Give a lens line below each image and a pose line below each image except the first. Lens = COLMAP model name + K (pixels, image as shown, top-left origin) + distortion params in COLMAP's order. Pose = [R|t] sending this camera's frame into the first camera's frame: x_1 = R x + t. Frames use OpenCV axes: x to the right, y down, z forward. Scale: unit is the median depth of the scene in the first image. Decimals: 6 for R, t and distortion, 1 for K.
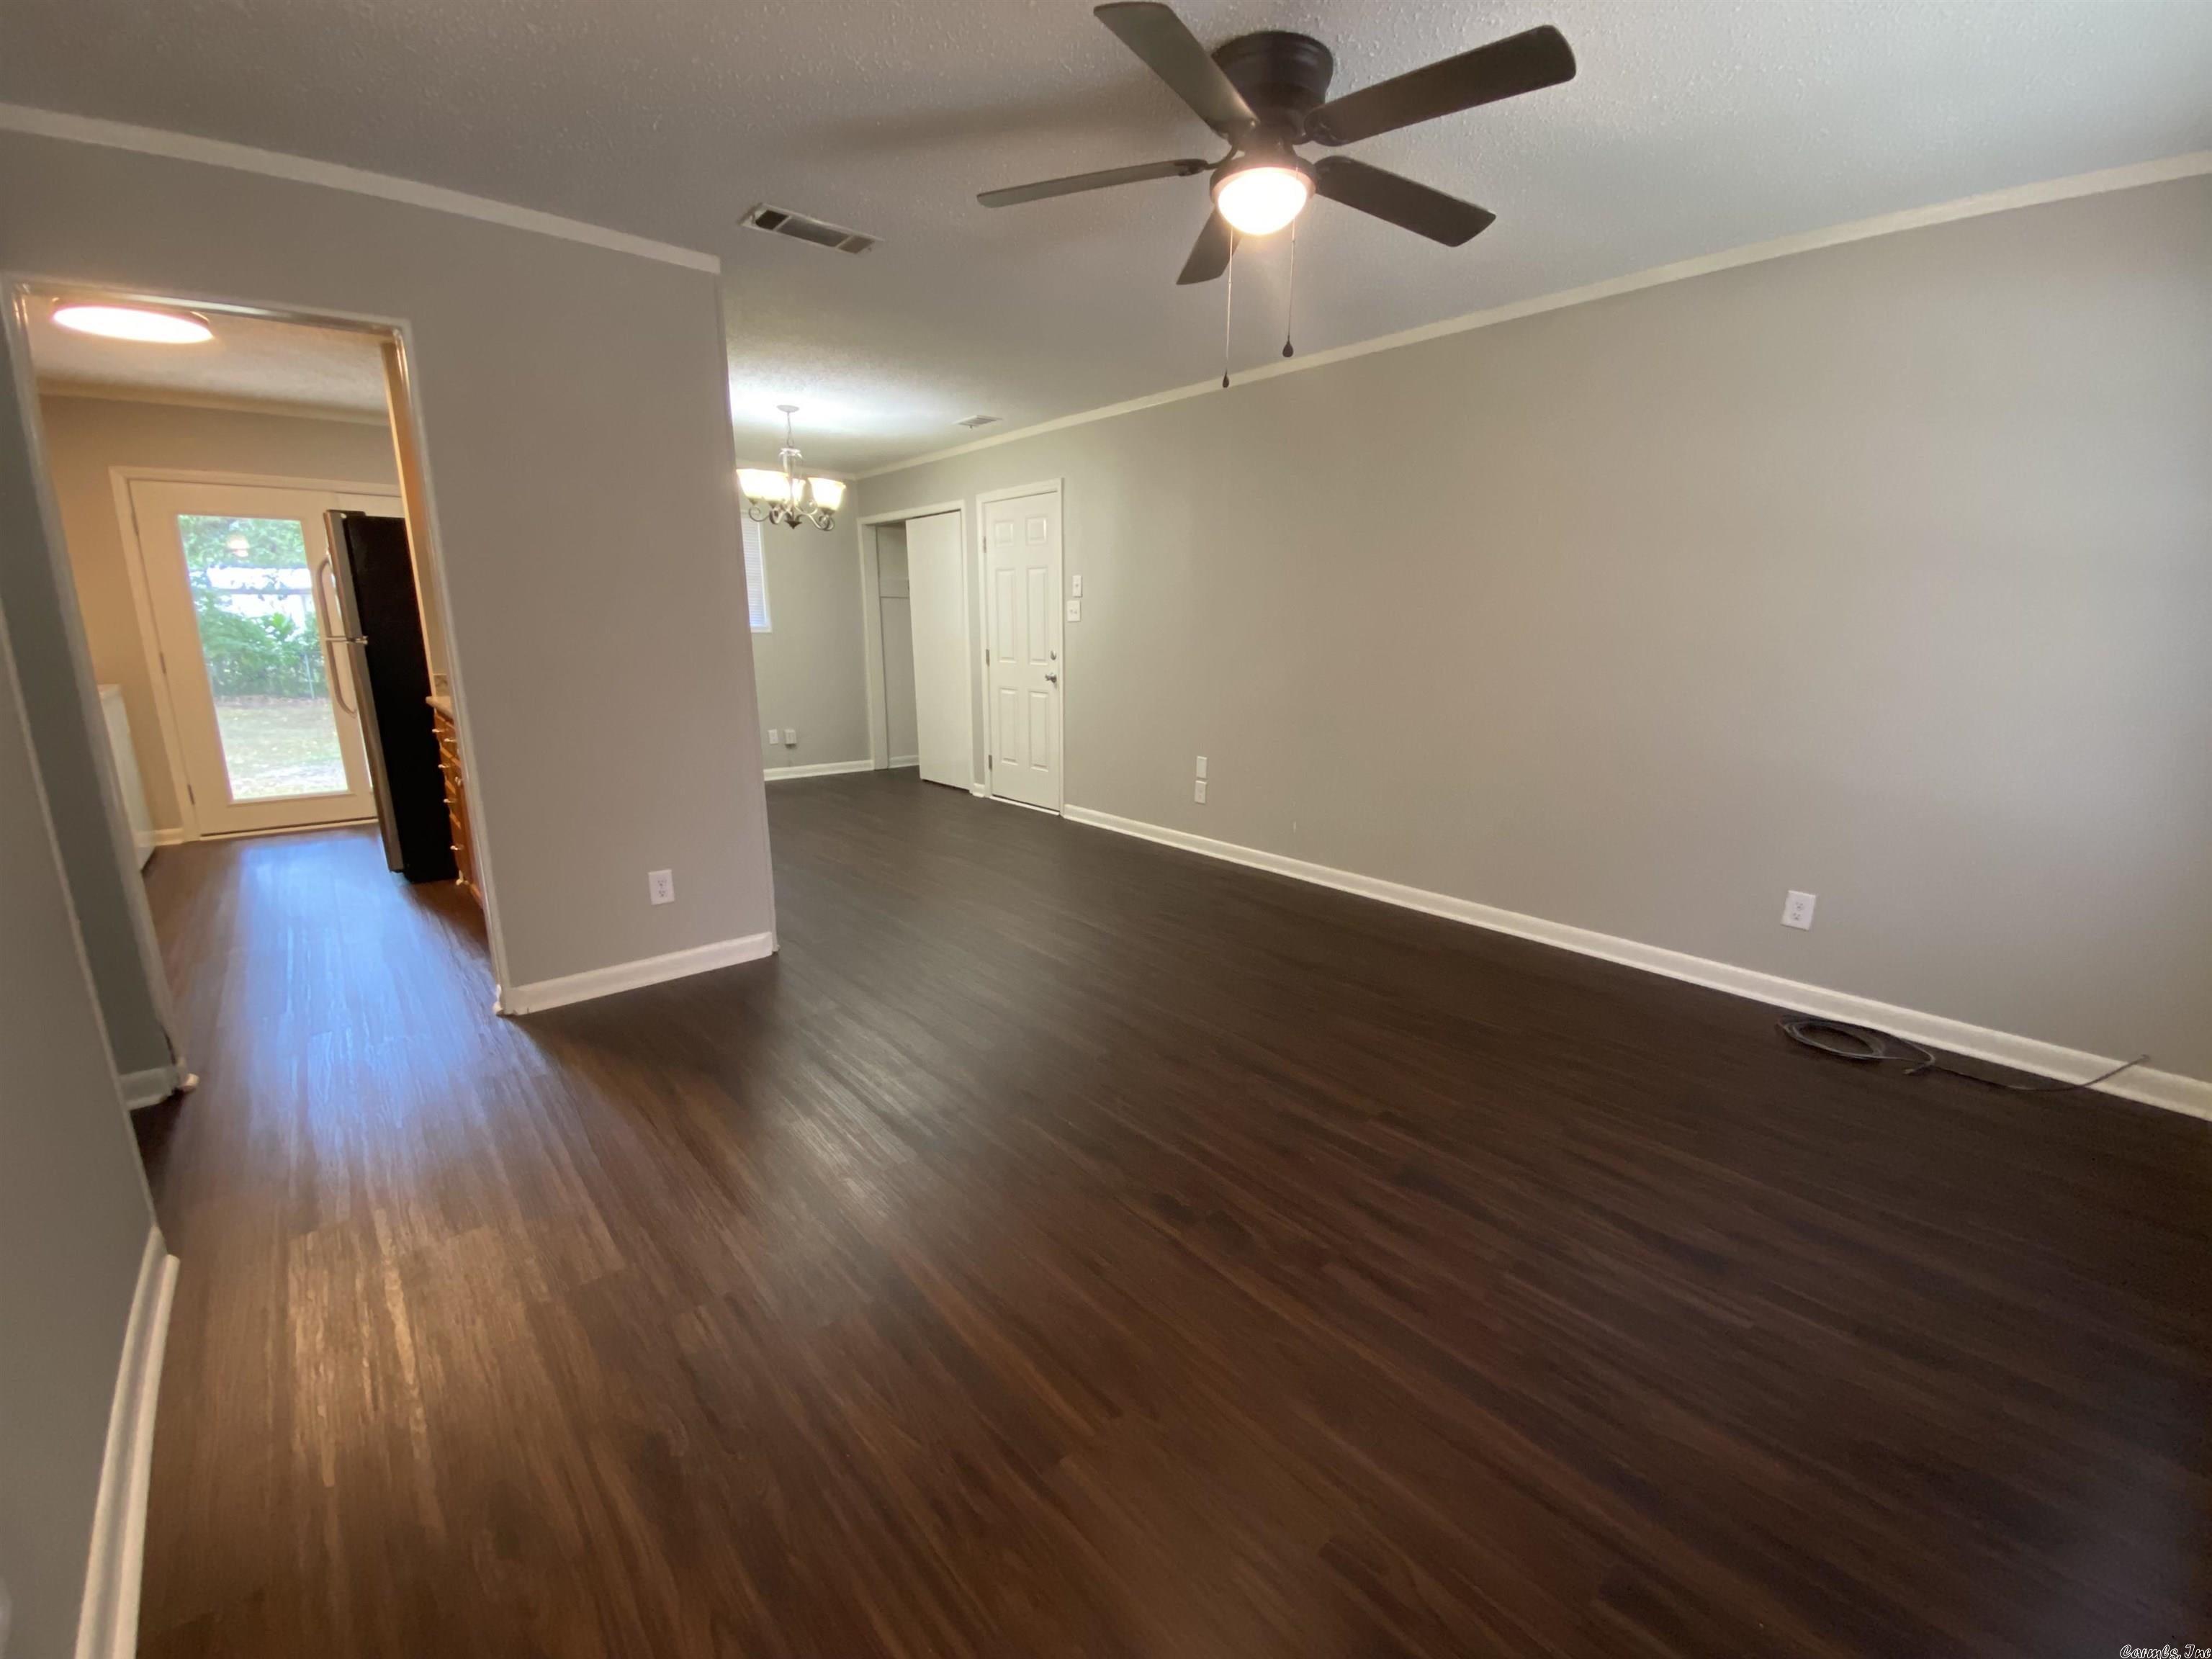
lens RADIAL K [[917.0, 0, 1103.2], [0, 917.0, 842.5], [0, 0, 1]] dist [0.000597, -0.006151]
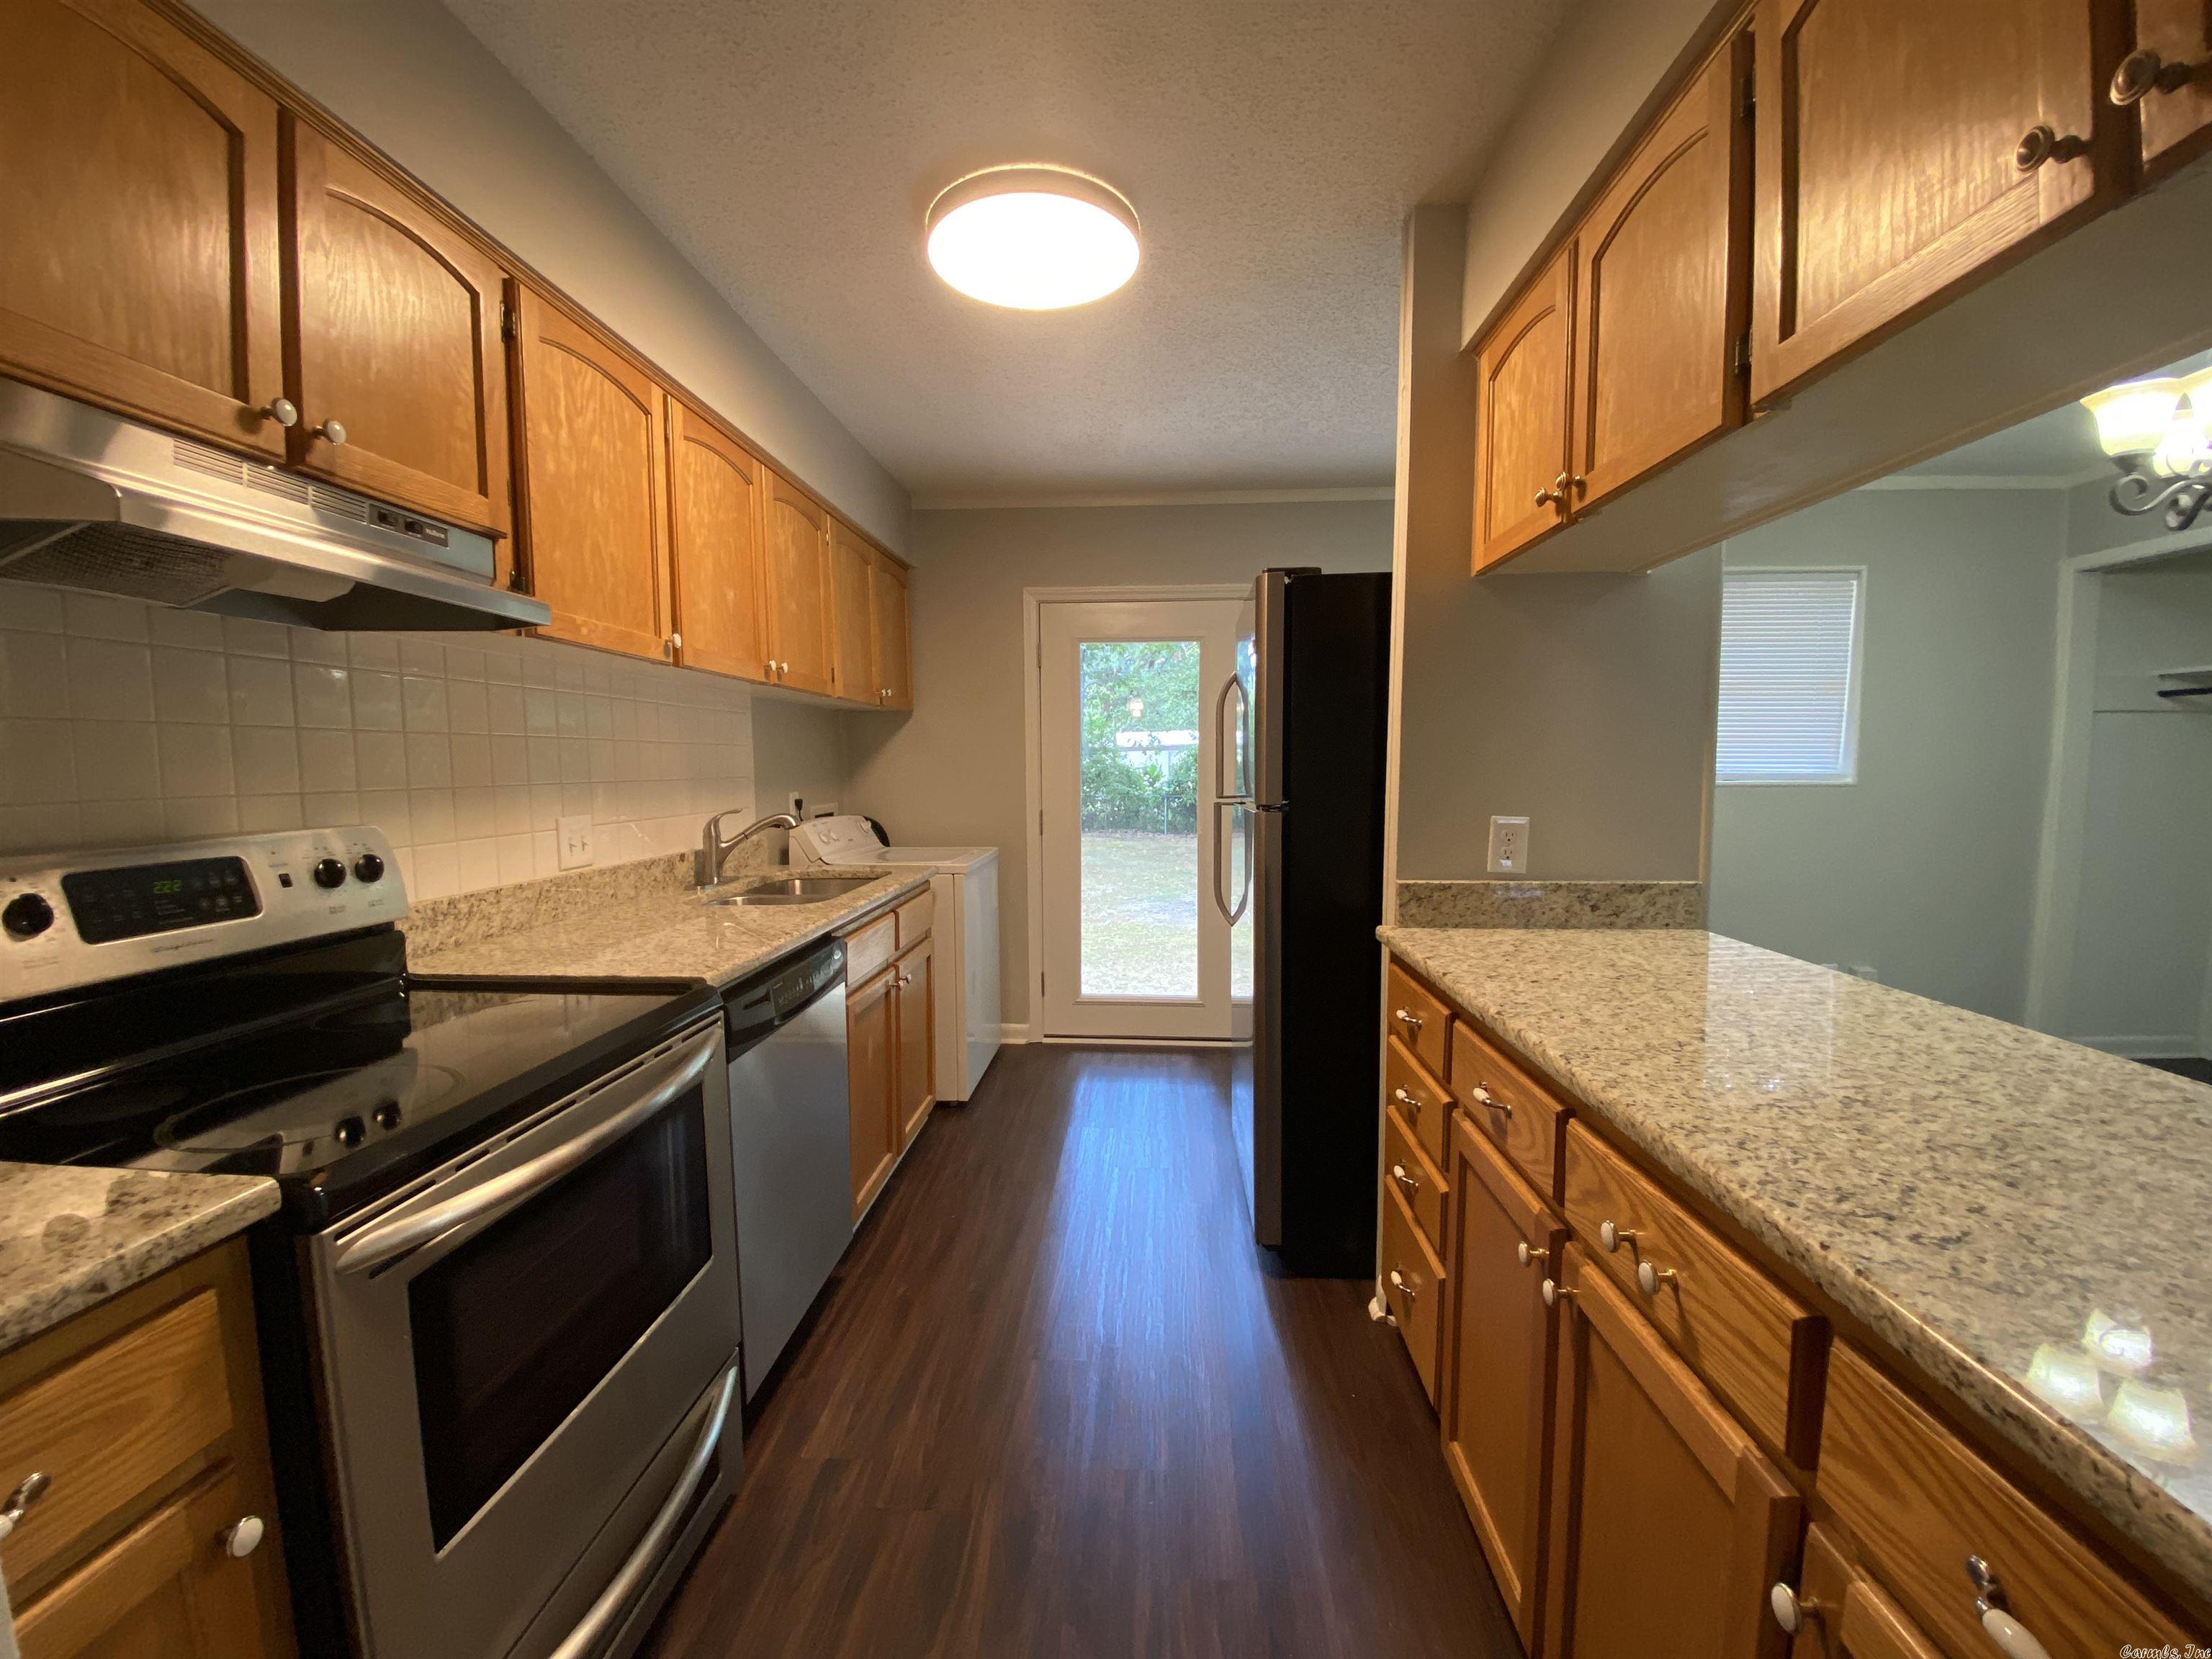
lens RADIAL K [[897.4, 0, 1106.6], [0, 897.4, 840.7], [0, 0, 1]] dist [-0.001979, -0.000287]
pose [[0.717824, 0.042968, -0.694898, -0.248097], [-0.149344, 0.984364, -0.093405, -0.066242], [0.680019, 0.170827, 0.713017, 0.269624]]
